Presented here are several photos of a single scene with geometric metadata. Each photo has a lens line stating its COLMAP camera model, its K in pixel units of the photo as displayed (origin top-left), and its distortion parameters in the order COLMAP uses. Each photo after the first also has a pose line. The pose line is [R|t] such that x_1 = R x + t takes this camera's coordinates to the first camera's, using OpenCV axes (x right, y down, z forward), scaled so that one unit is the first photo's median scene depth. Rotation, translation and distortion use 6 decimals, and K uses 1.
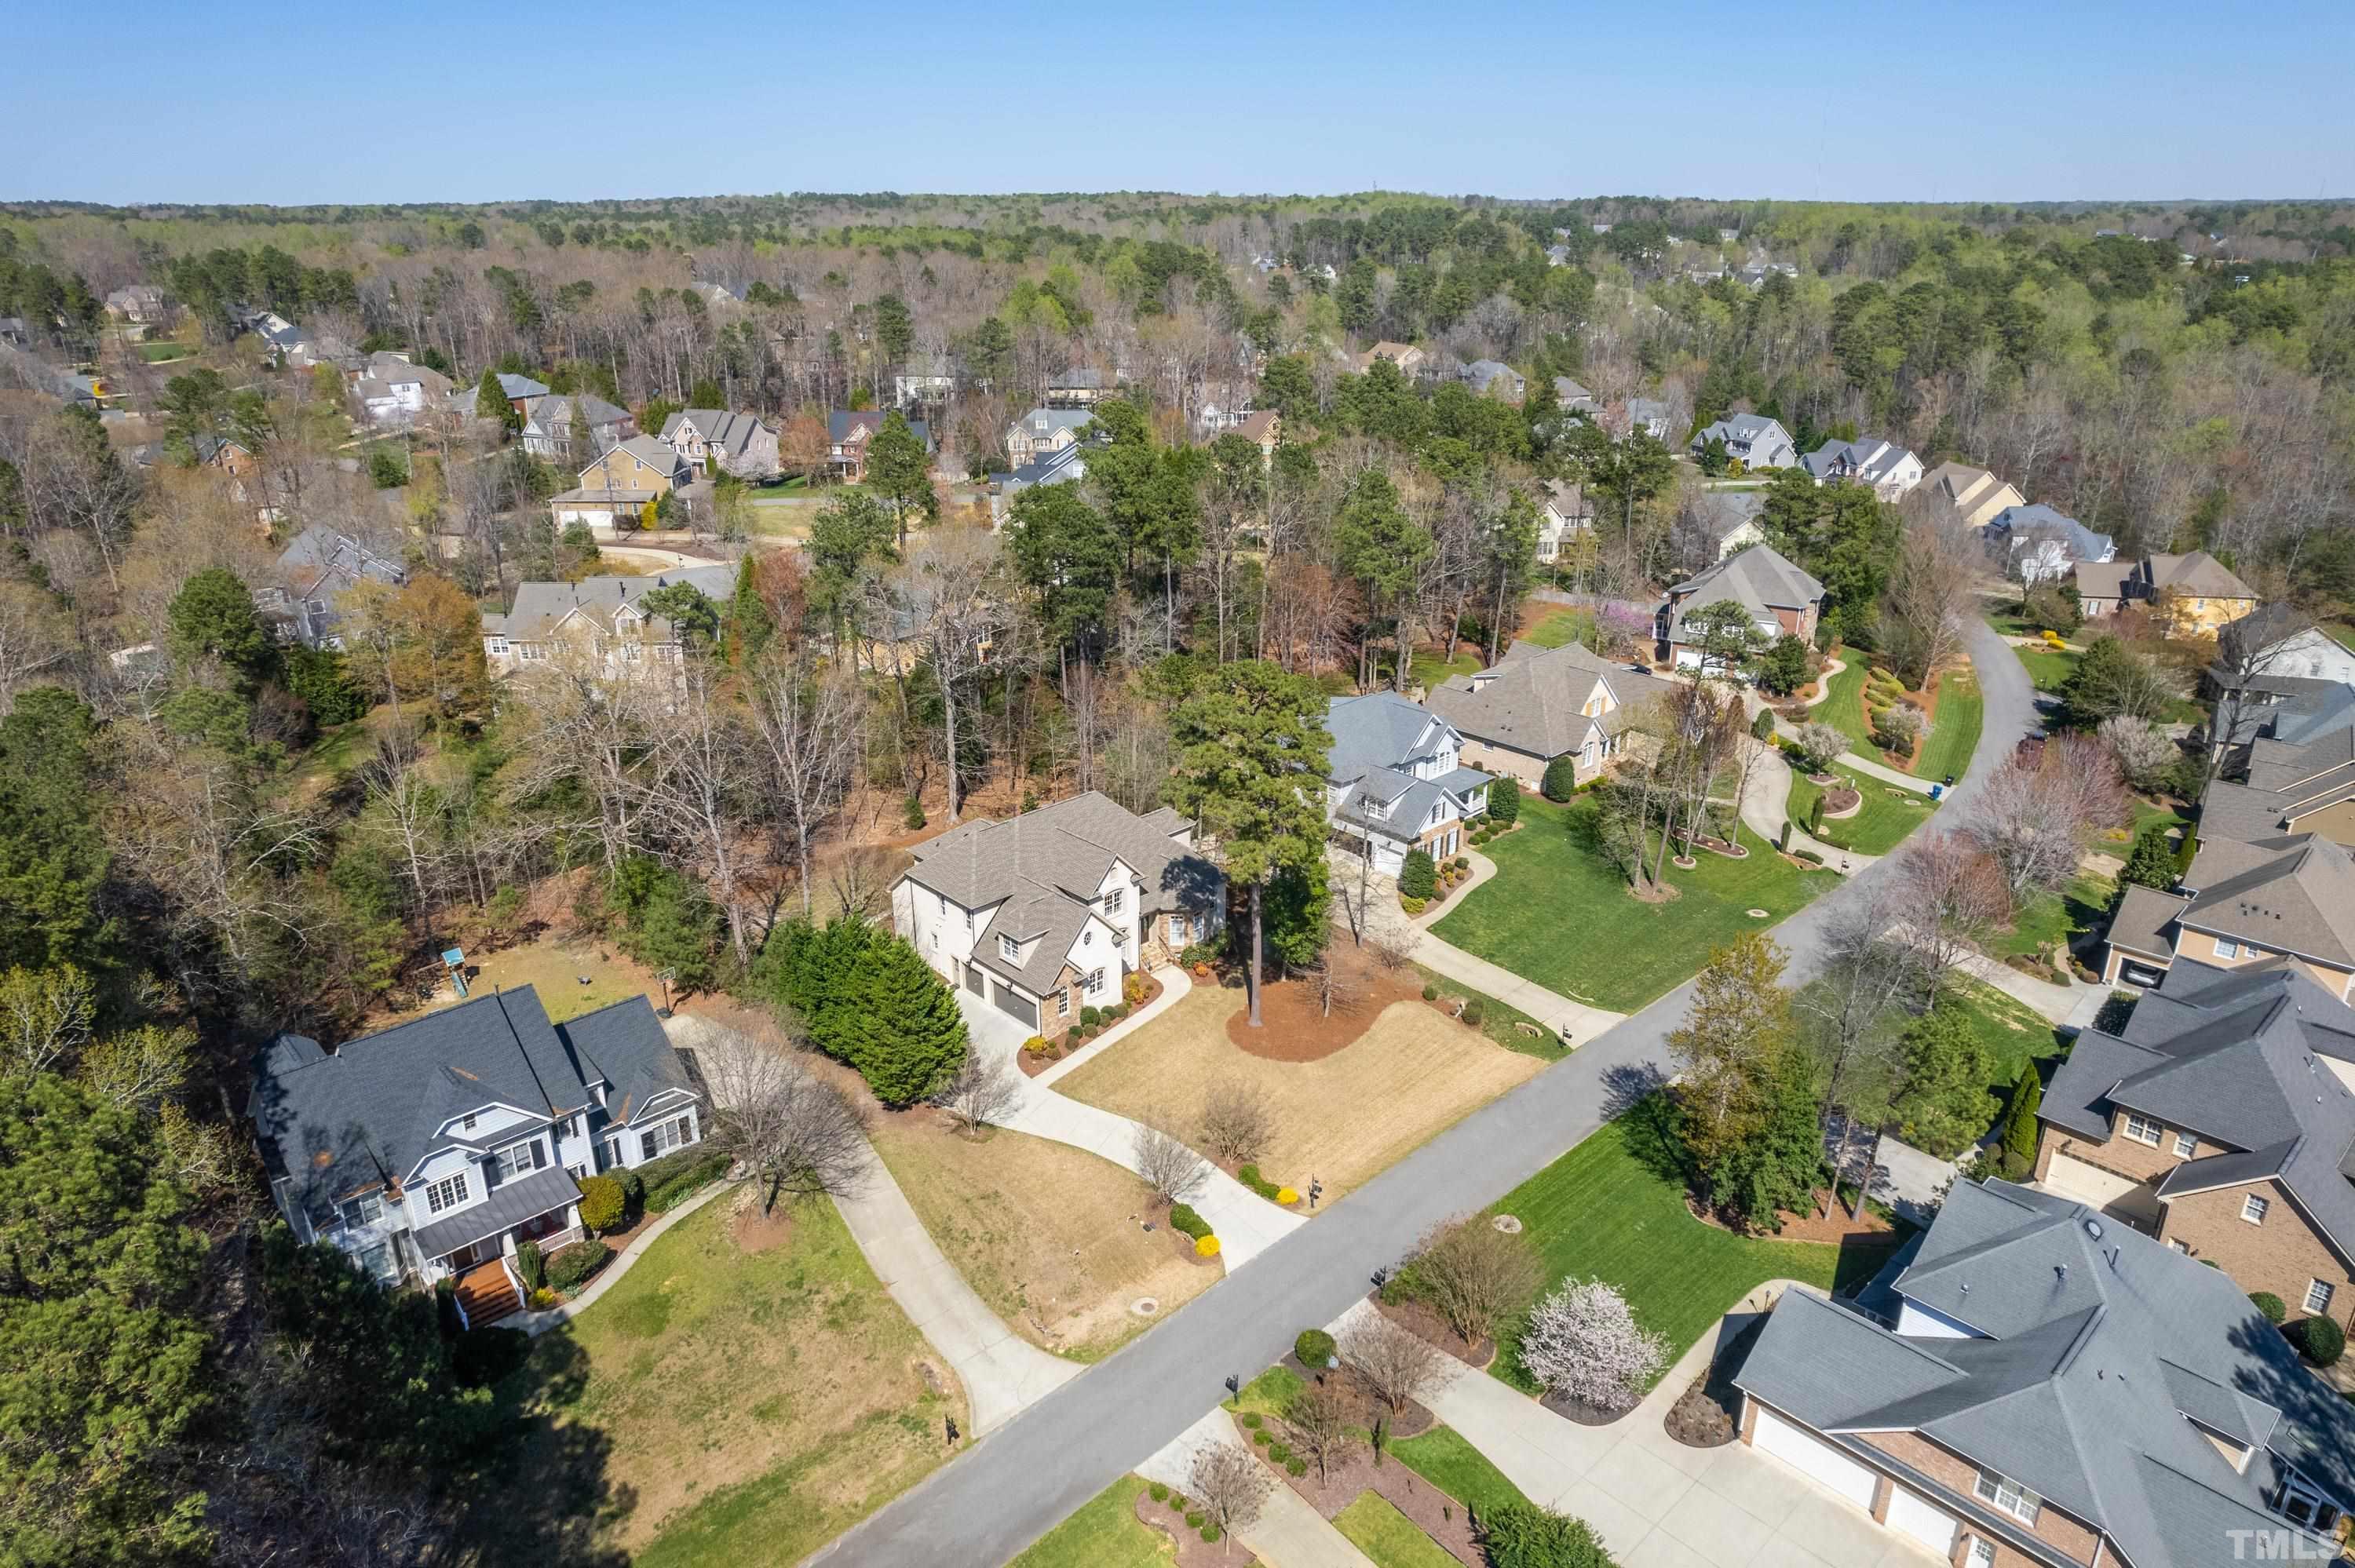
lens RADIAL K [[1519.3, 0, 1167.3], [0, 1519.3, 786.6], [0, 0, 1]] dist [-0.055850, 0.001143]
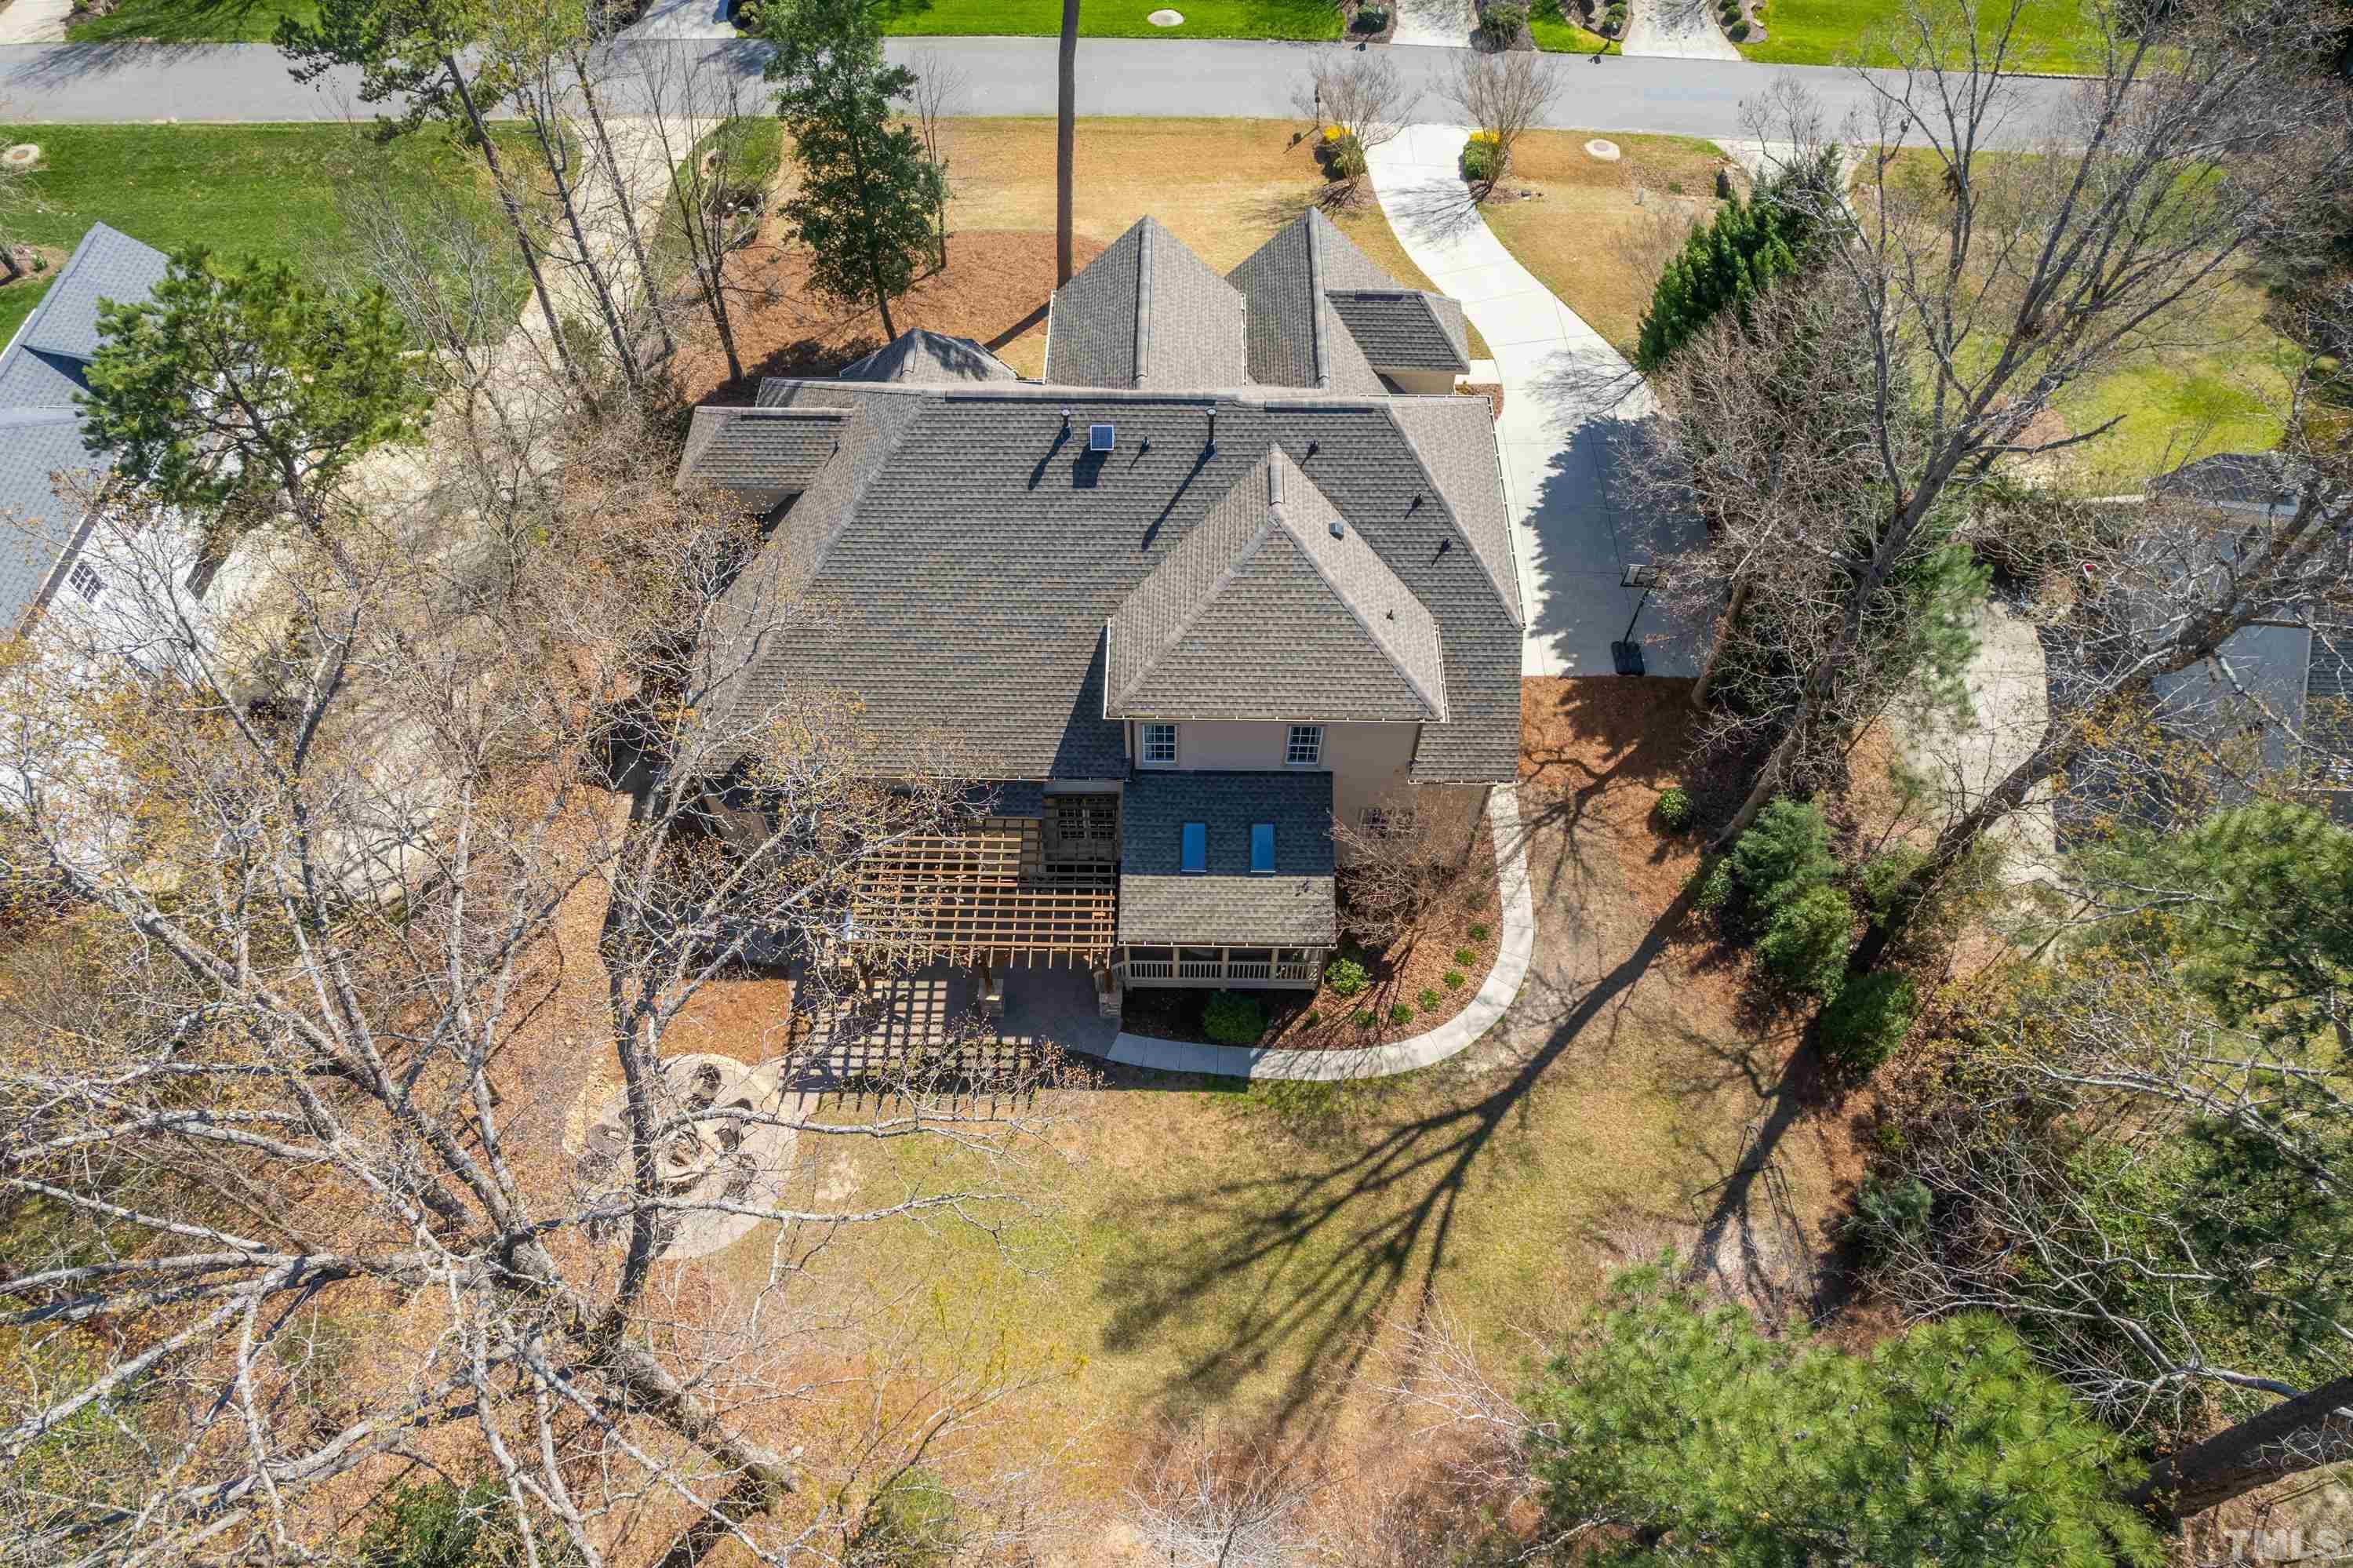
lens RADIAL K [[1507.5, 0, 1176.5], [0, 1507.5, 784.0], [0, 0, 1]] dist [-0.052193, -0.002064]
pose [[-0.724406, -0.563510, 0.397106, -0.290183], [0.260853, 0.309145, 0.914541, -0.277470], [-0.638116, 0.766085, -0.076953, 1.180568]]
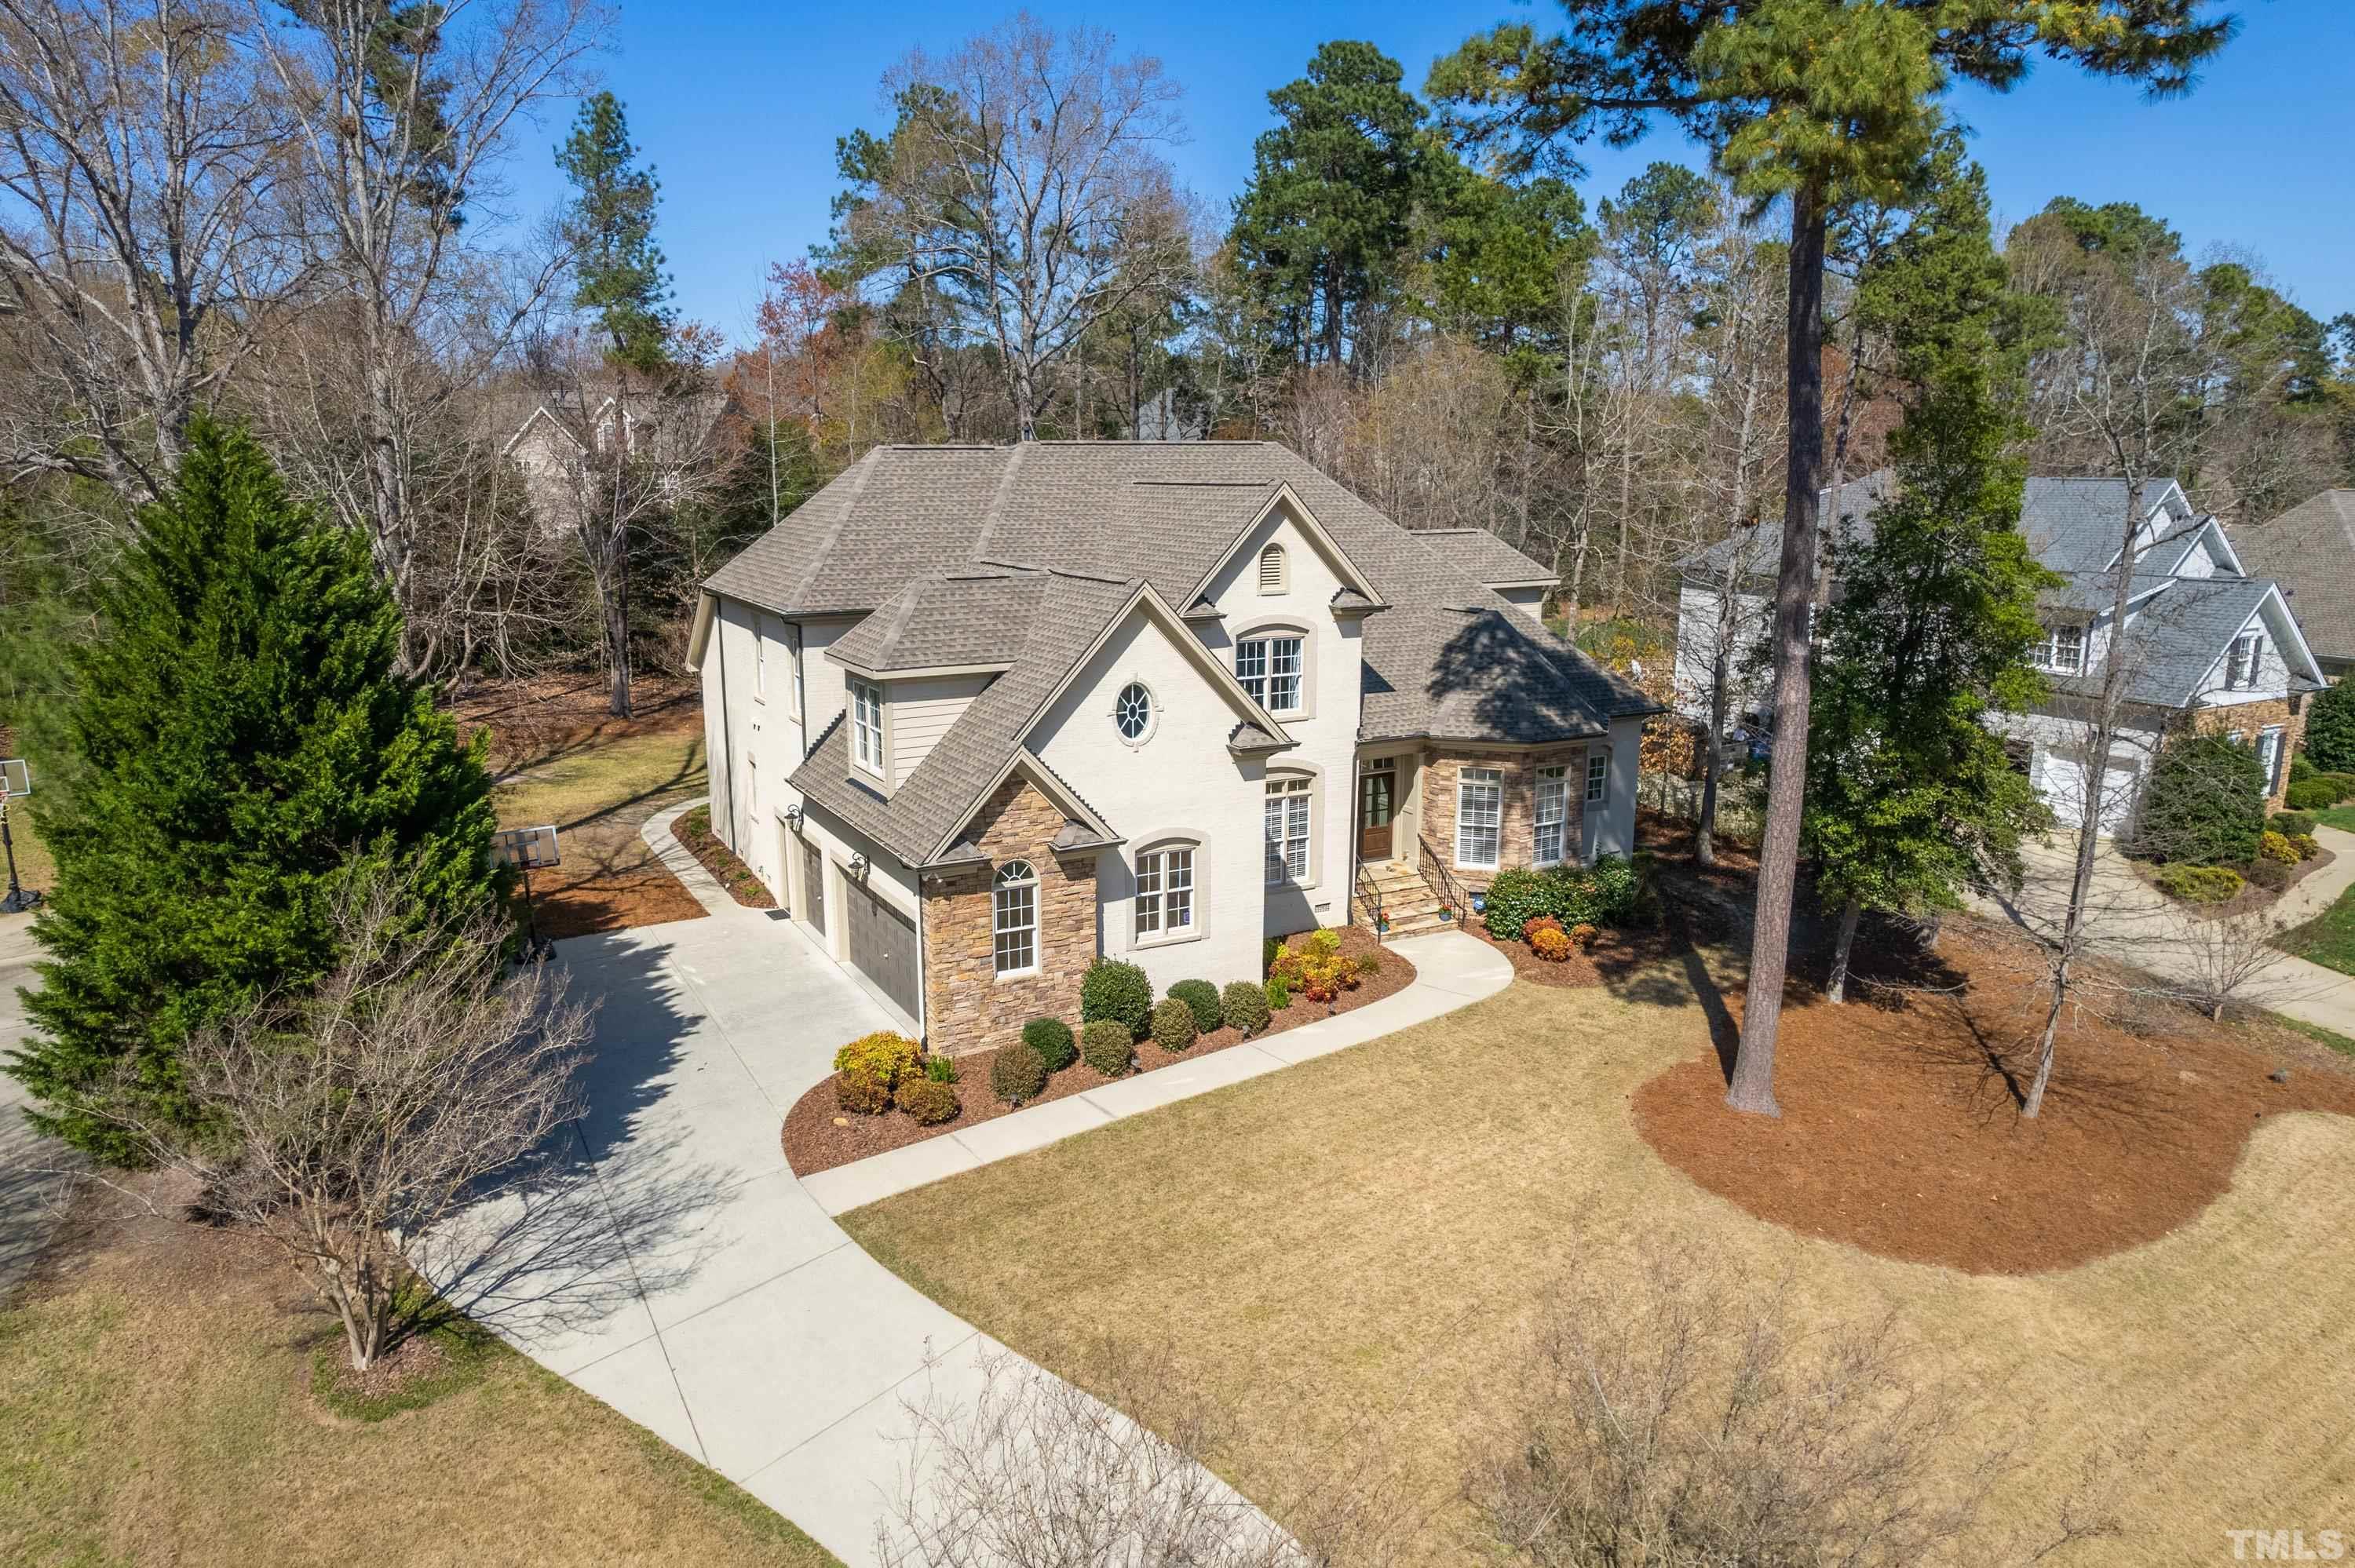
lens RADIAL K [[1530.0, 0, 1148.2], [0, 1530.0, 788.0], [0, 0, 1]] dist [-0.057046, -0.000600]
pose [[0.967797, 0.067439, -0.242531, 0.018470], [-0.104114, 0.984415, -0.141730, 0.153674], [0.229193, 0.162417, 0.959735, 0.740198]]
